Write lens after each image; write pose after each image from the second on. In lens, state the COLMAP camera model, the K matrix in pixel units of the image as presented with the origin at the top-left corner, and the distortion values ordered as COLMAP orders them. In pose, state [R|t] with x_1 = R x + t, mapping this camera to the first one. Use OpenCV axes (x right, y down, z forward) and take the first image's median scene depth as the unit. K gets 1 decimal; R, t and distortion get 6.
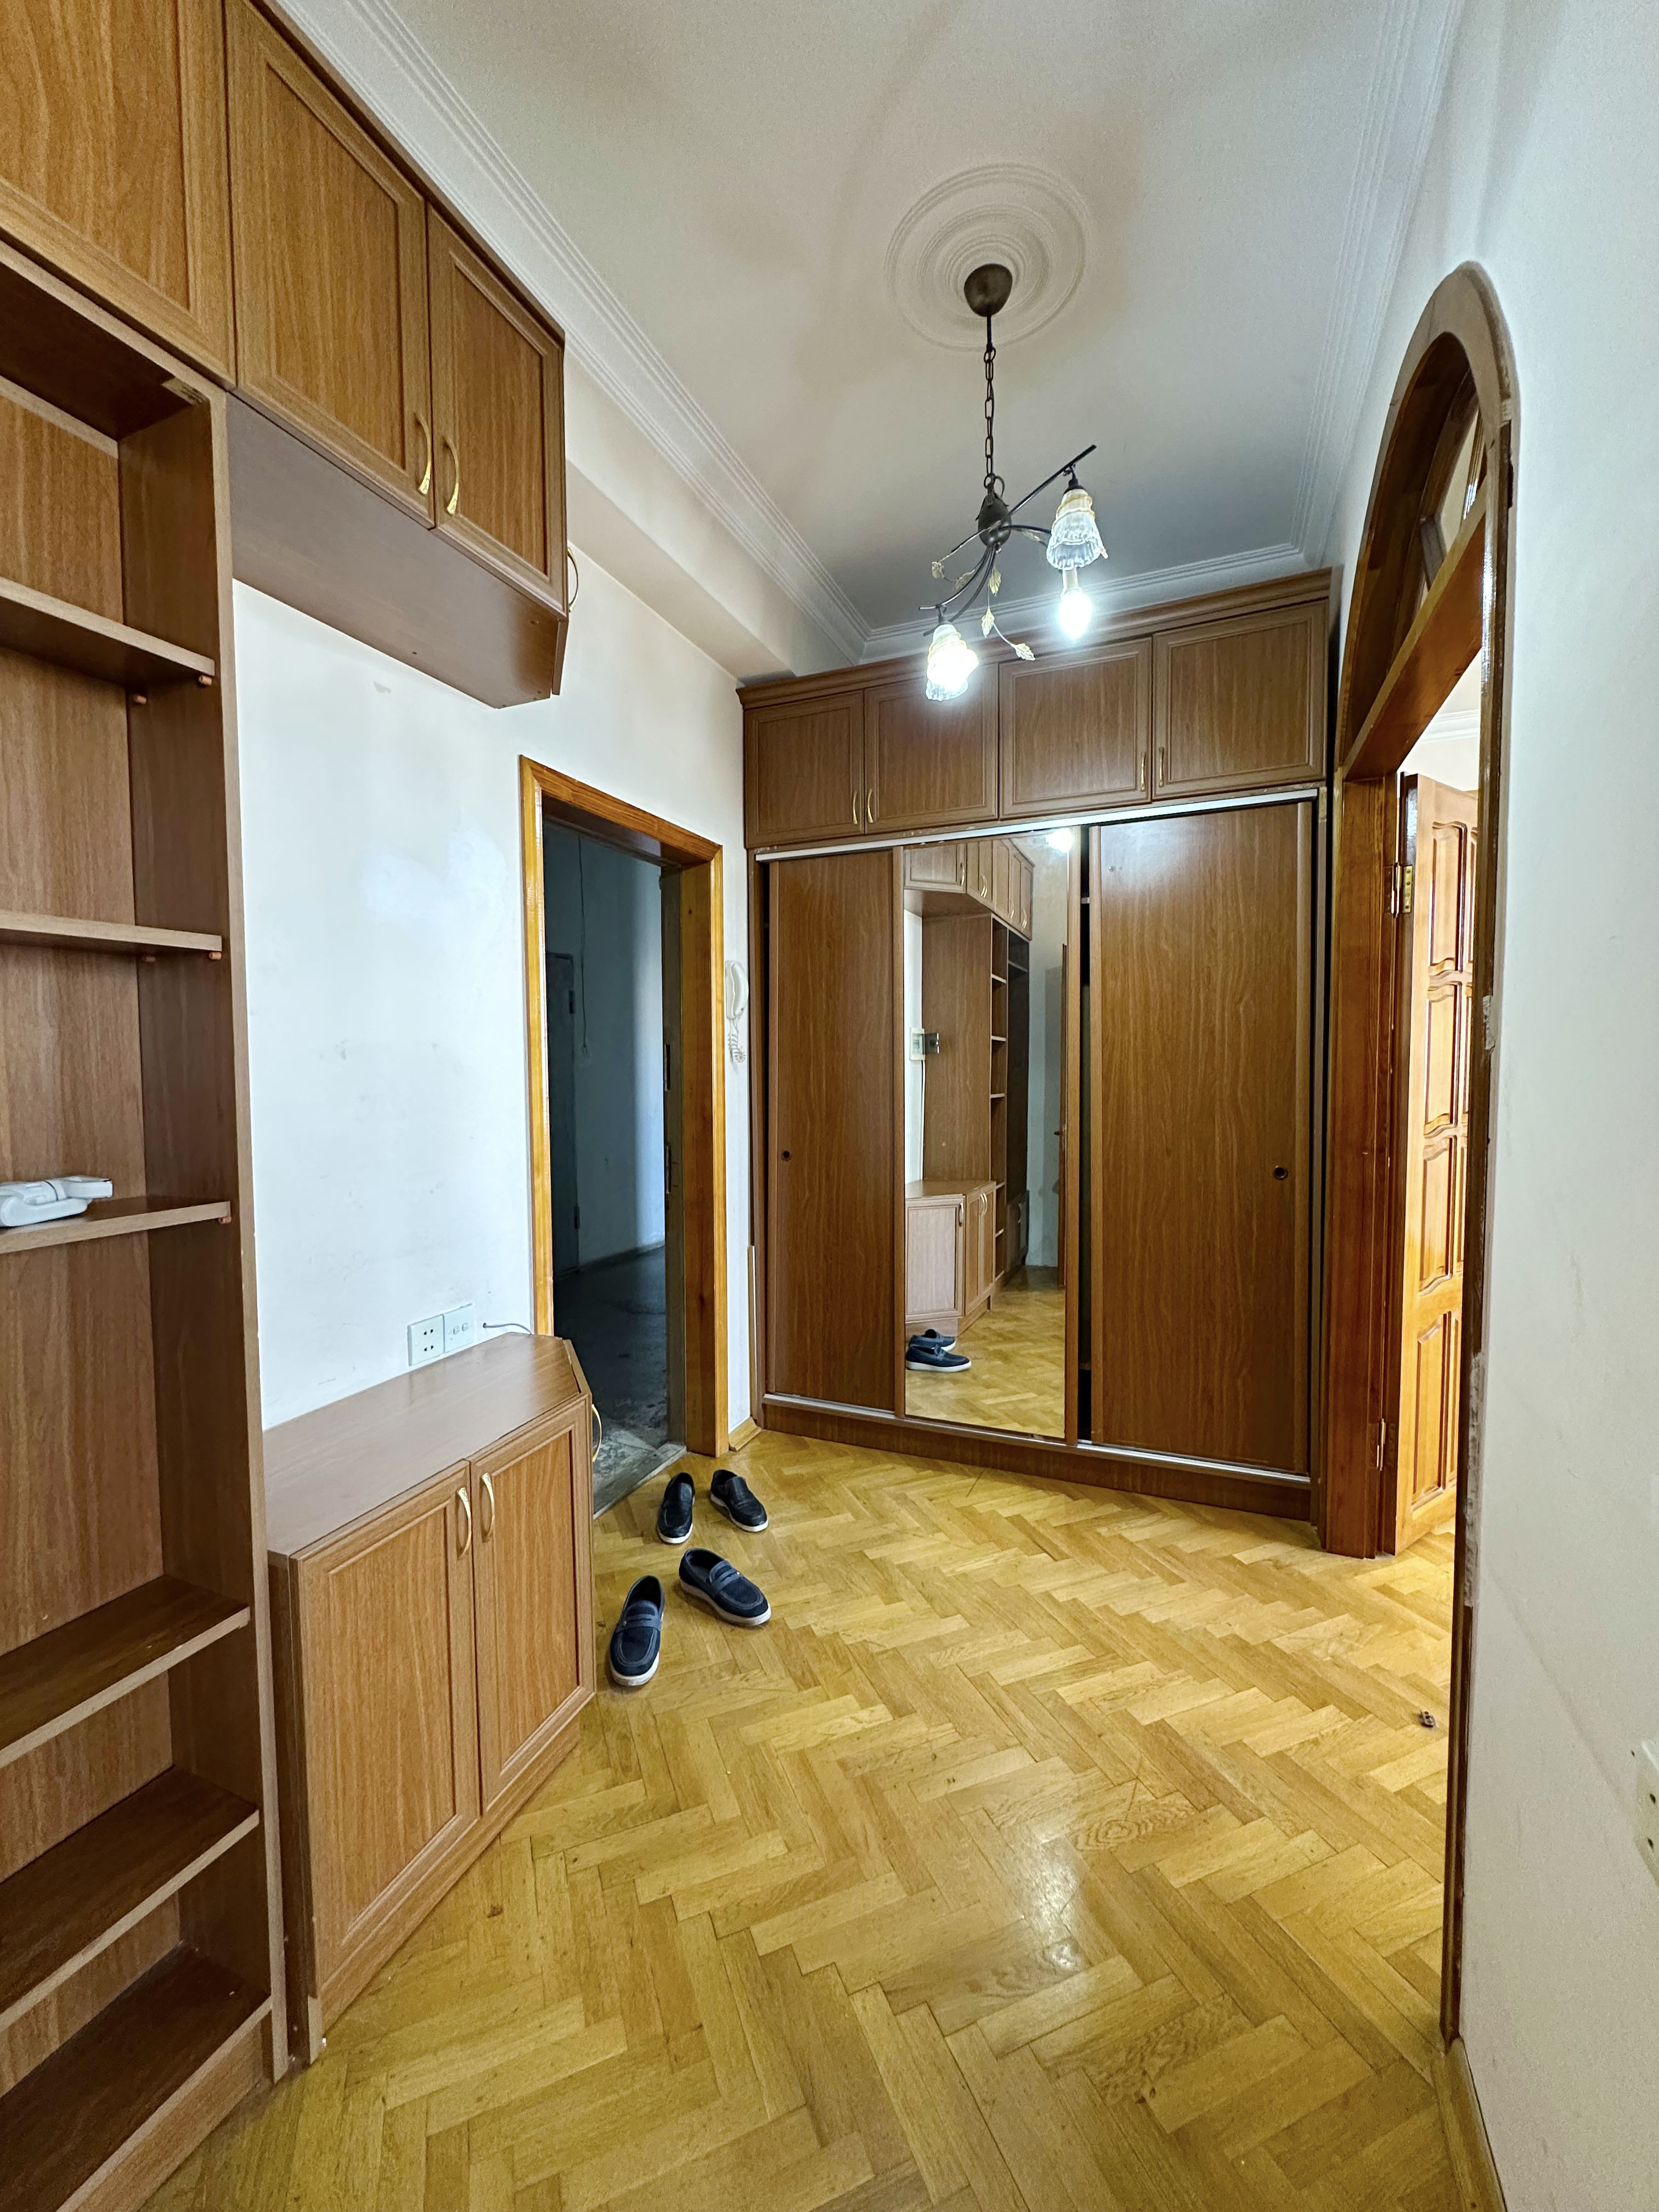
lens RADIAL K [[880.4, 0, 828.3], [0, 880.4, 1108.3], [0, 0, 1]] dist [-0.005638, 0.001062]
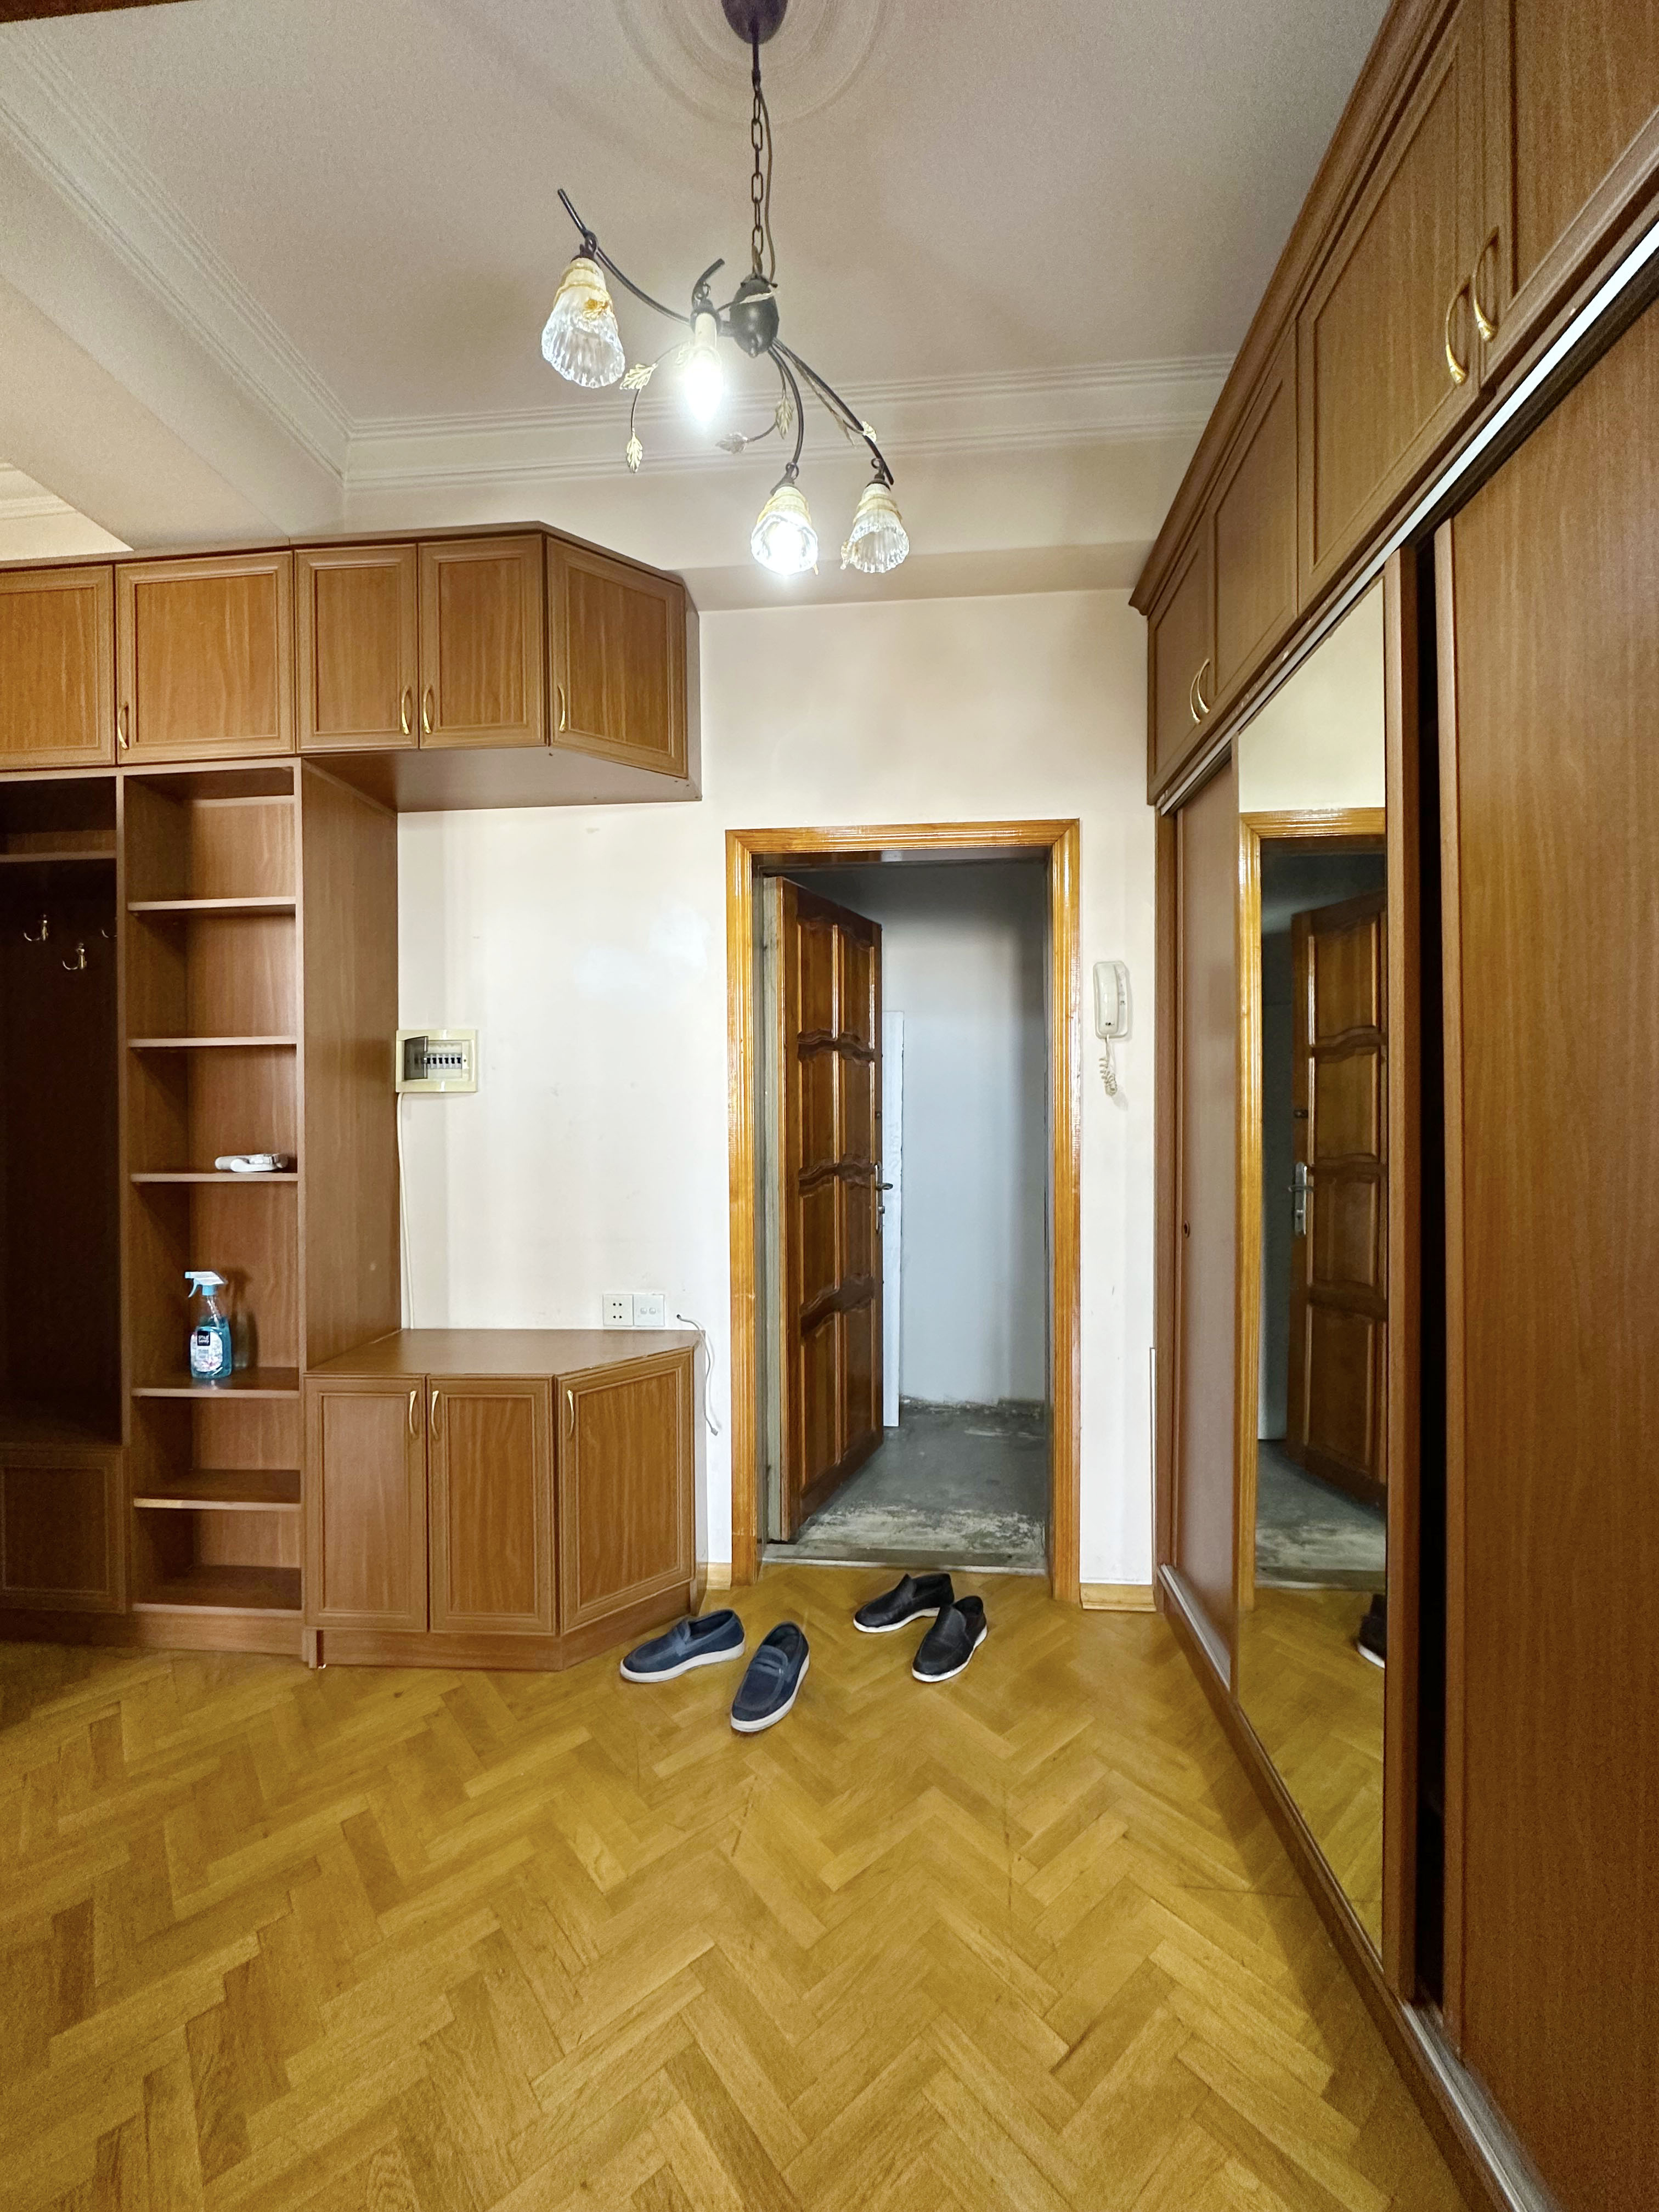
lens RADIAL K [[880.4, 0, 831.6], [0, 880.4, 1107.5], [0, 0, 1]] dist [-0.005638, 0.001062]
pose [[0.310769, 0.010687, -0.950426, 0.722119], [-0.043790, 0.999036, -0.003085, -0.038562], [0.949476, 0.042578, 0.310937, 0.722492]]
